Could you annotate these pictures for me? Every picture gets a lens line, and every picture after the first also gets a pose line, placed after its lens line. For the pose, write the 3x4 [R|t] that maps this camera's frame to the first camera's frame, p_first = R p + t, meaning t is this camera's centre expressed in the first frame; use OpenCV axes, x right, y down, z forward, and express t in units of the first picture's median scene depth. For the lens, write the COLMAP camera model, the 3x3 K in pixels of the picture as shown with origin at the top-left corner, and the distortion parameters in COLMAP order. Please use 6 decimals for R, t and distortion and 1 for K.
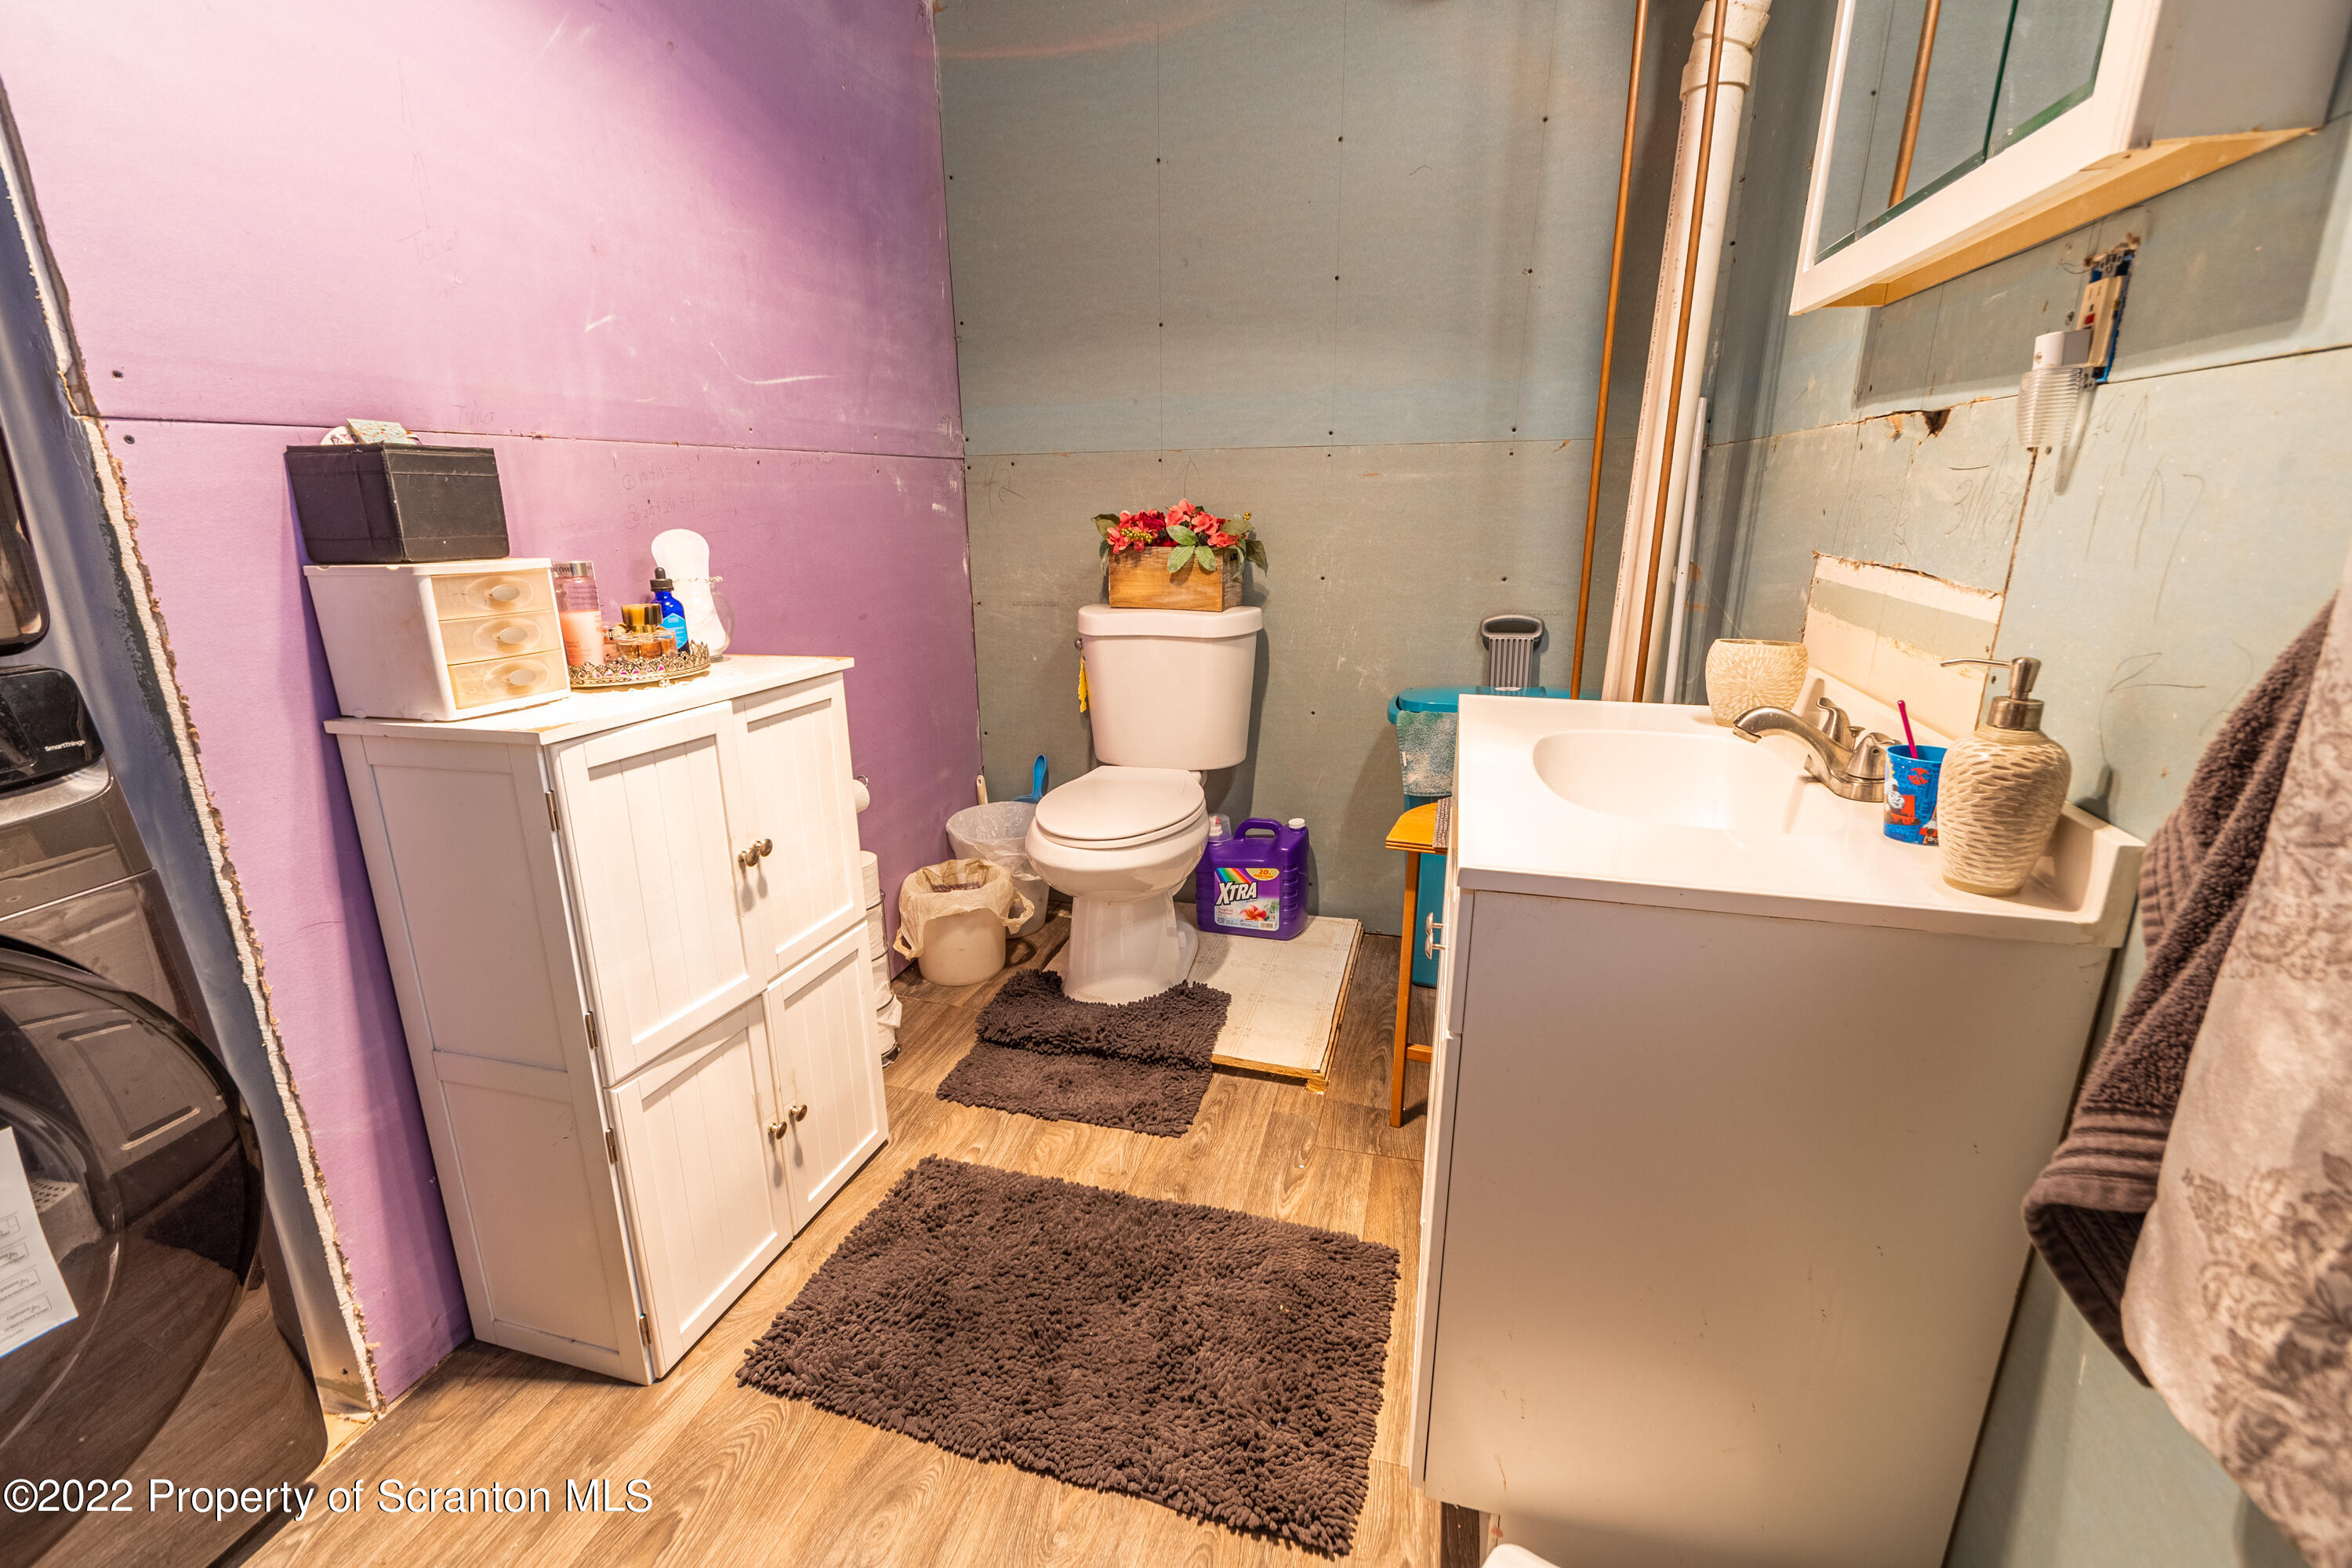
lens RADIAL K [[1019.1, 0, 1177.5], [0, 1019.1, 773.5], [0, 0, 1]] dist [0.010678, 0.000428]
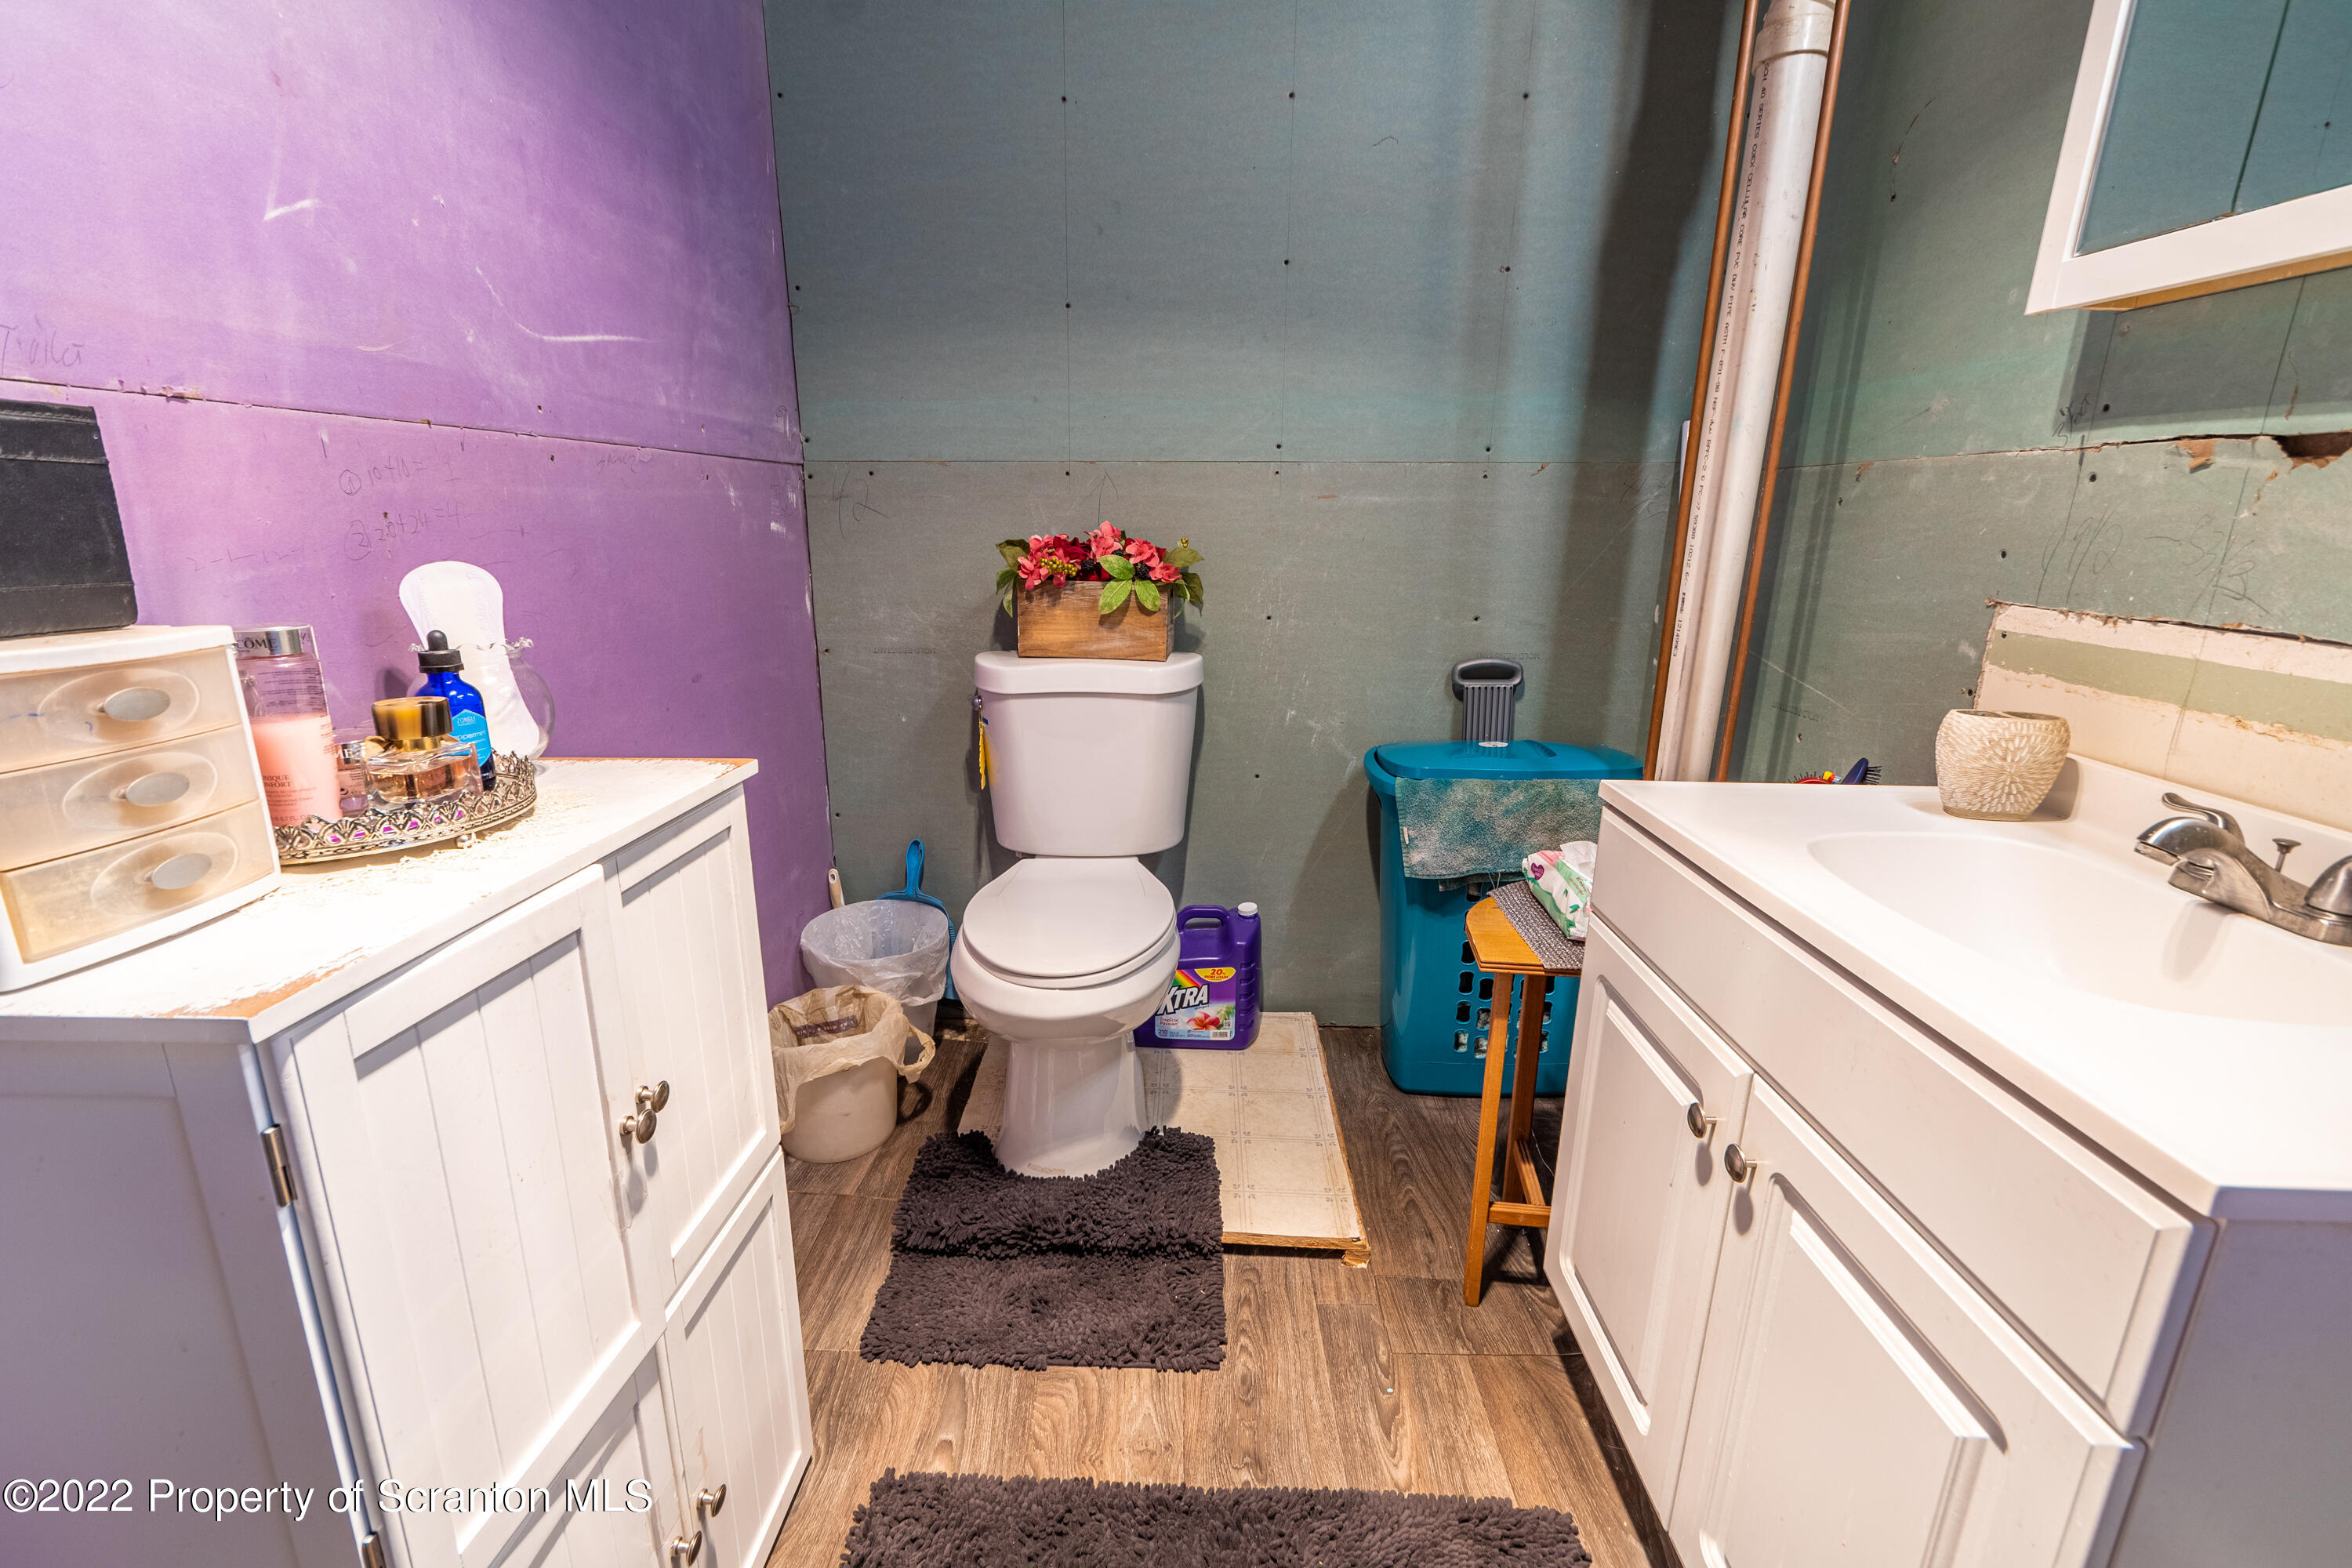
lens RADIAL K [[1026.0, 0, 1176.0], [0, 1026.0, 784.0], [0, 0, 1]] dist [0.010820, -0.007911]
pose [[0.970093, -0.044743, 0.238573, -0.167071], [0.047381, 0.998863, -0.005329, -0.063202], [-0.238063, 0.016473, 0.971110, 0.231516]]
